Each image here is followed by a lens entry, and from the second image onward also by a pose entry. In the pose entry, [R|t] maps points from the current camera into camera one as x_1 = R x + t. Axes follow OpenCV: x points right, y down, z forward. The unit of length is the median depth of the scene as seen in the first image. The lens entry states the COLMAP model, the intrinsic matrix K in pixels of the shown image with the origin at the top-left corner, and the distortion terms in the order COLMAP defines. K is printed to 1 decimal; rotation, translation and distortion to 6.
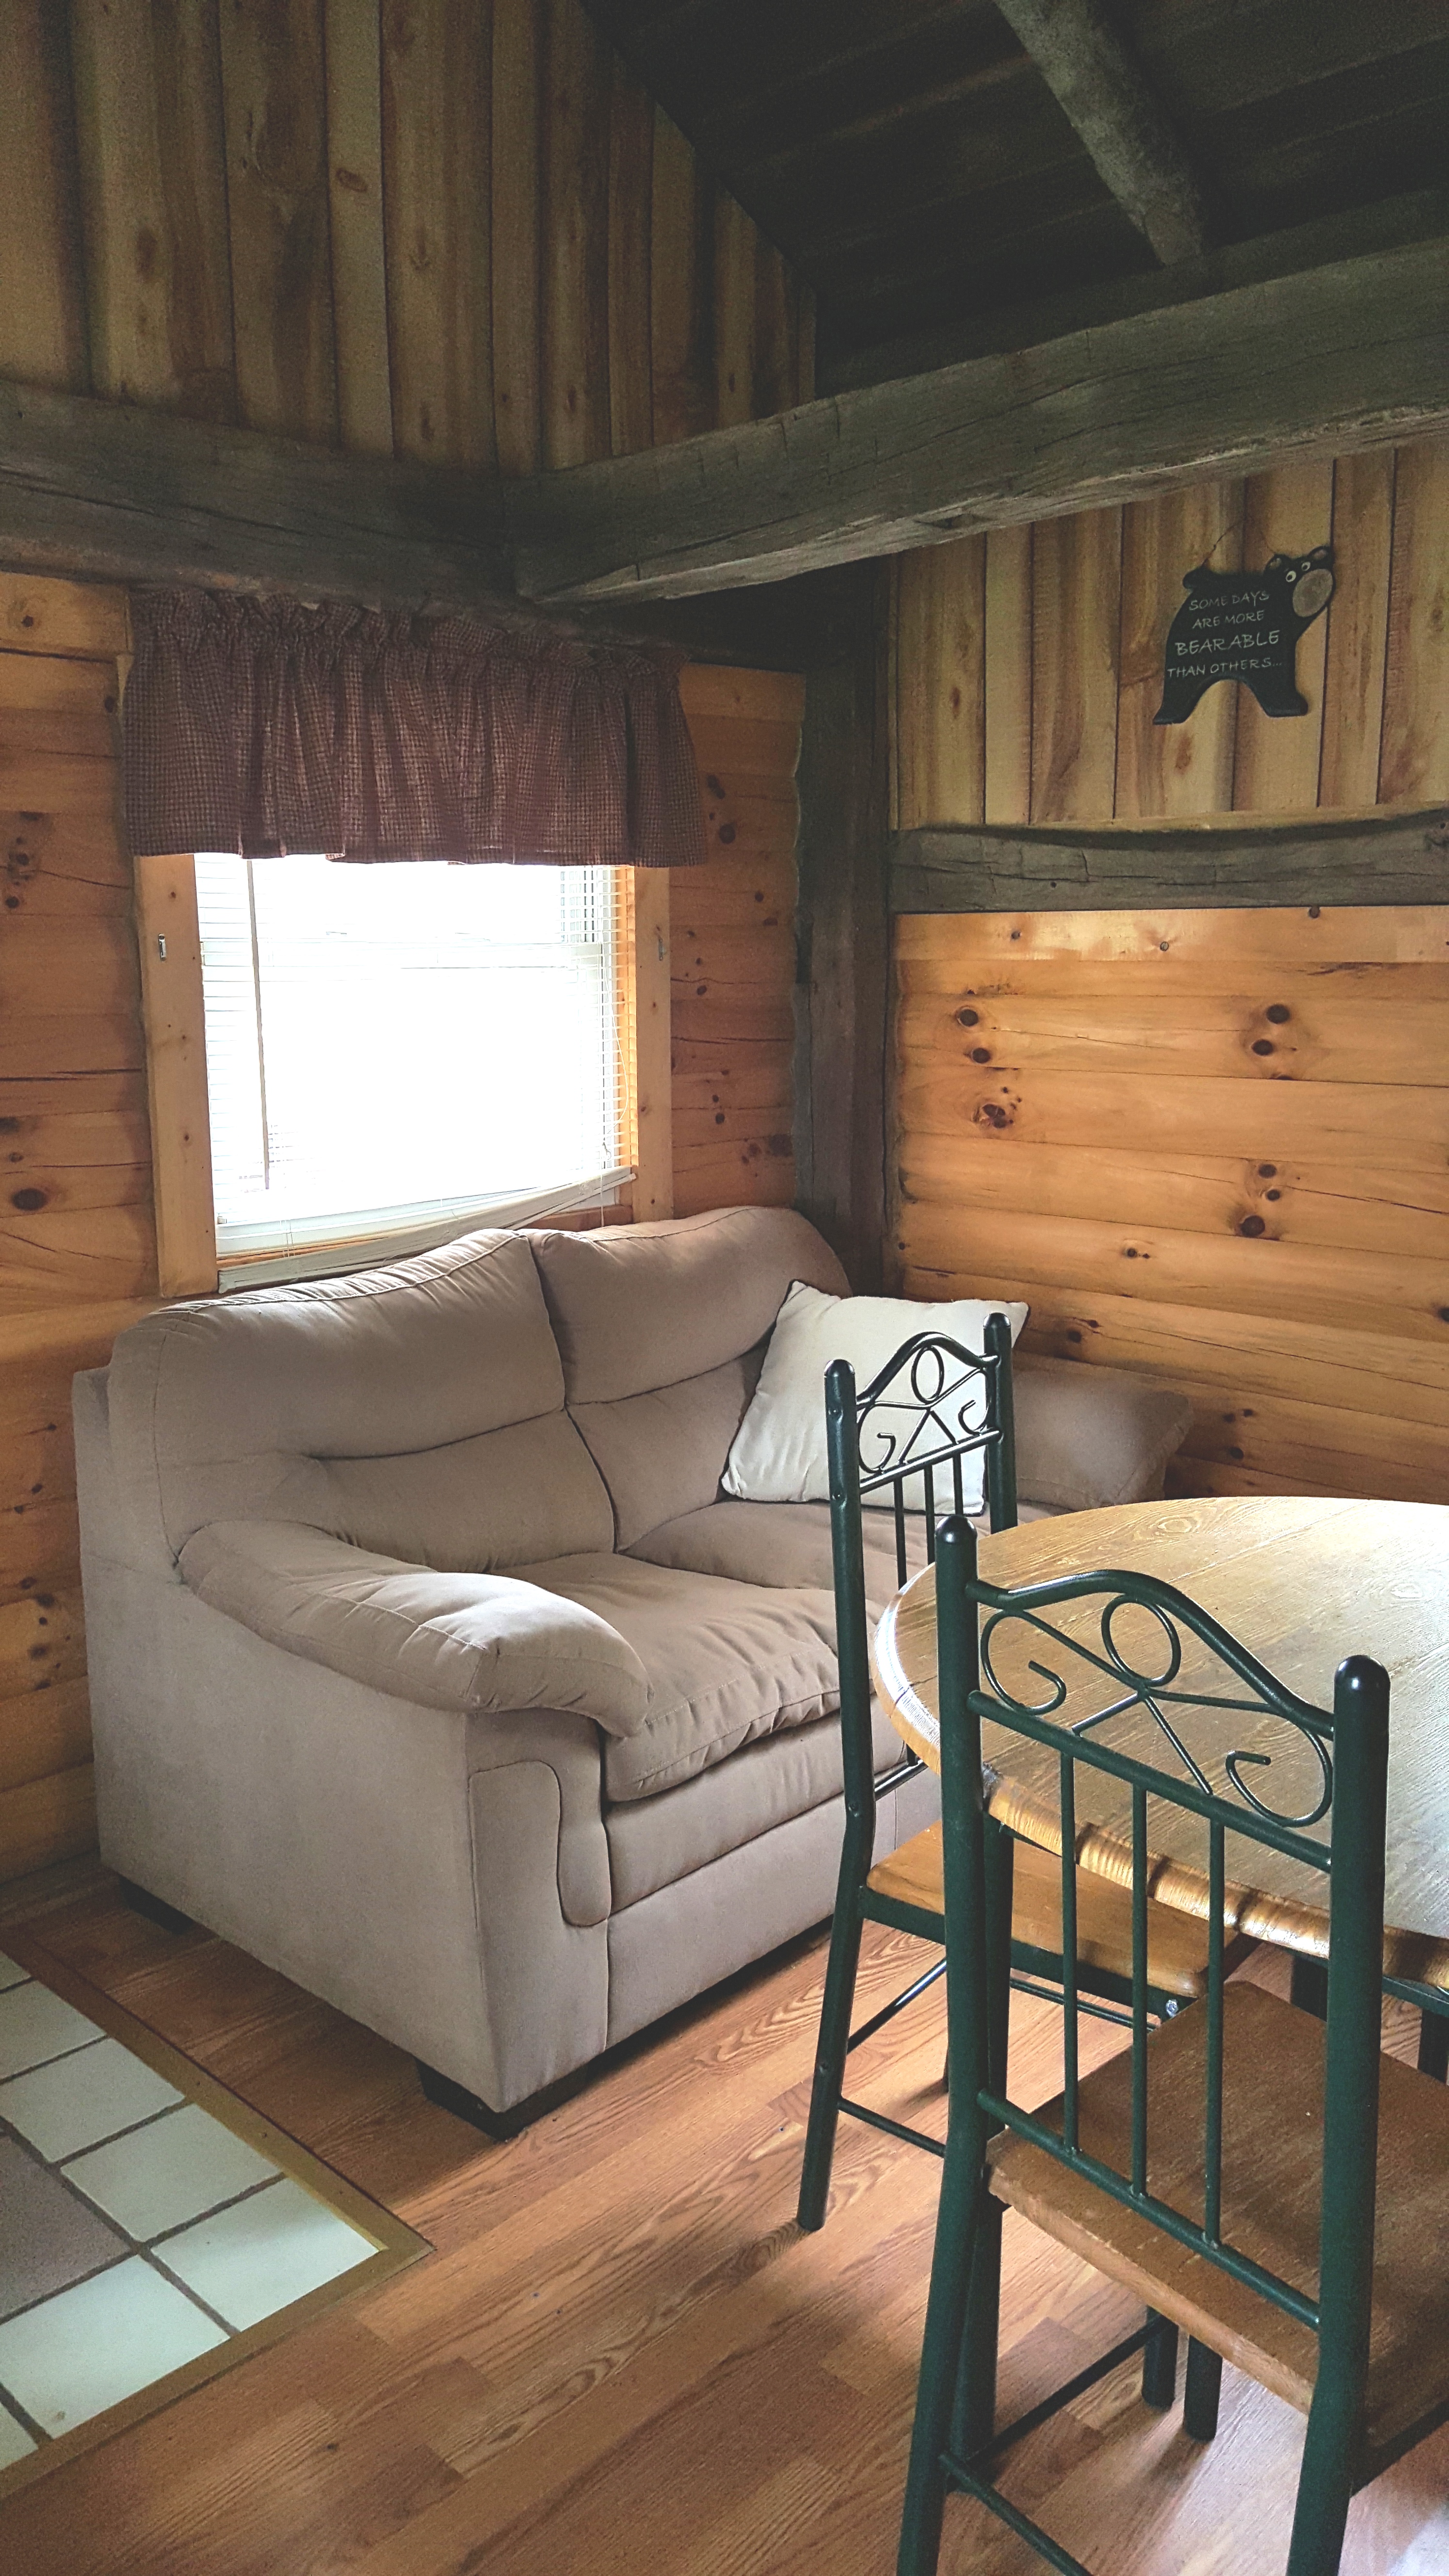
lens RADIAL K [[1881.1, 0, 623.1], [0, 1881.1, 1276.3], [0, 0, 1]] dist [0.187963, -0.300438]
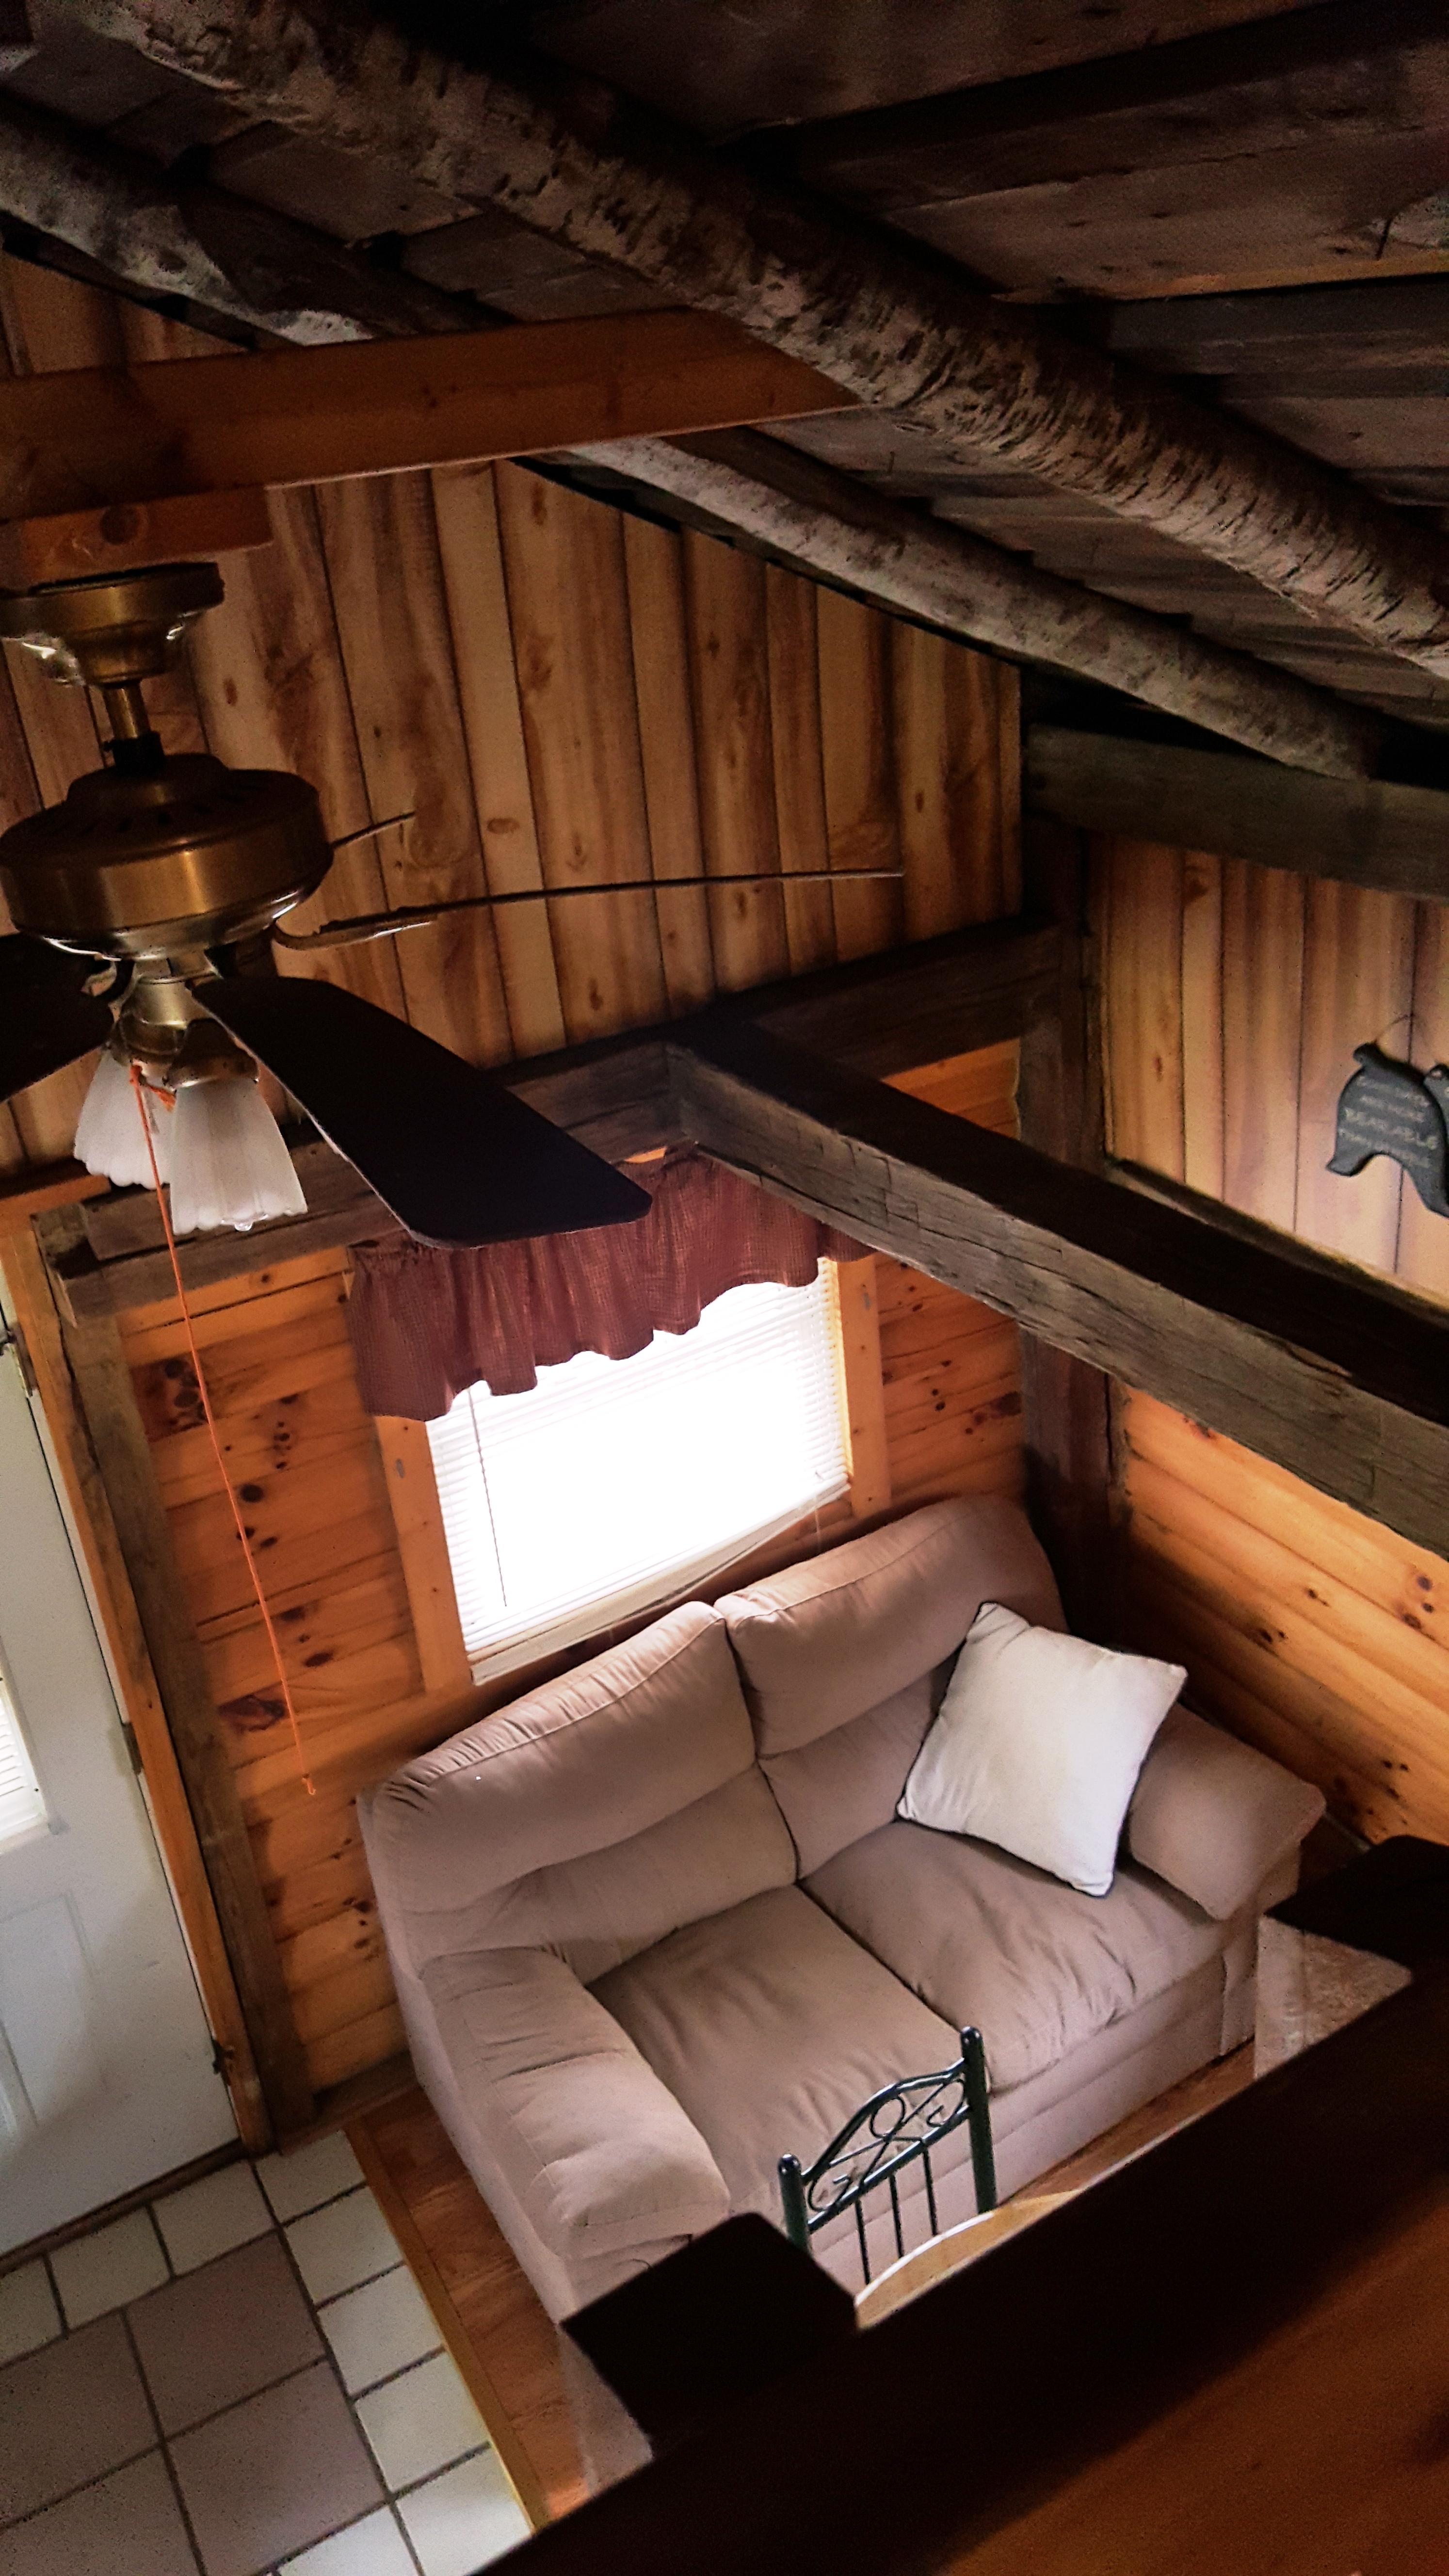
lens RADIAL K [[1881.1, 0, 623.1], [0, 1881.1, 1276.3], [0, 0, 1]] dist [0.187963, -0.300438]
pose [[0.955441, 0.032570, -0.293379, 0.229617], [0.056613, 0.955225, 0.290414, -0.570890], [0.289702, -0.294082, 0.910817, -0.046651]]
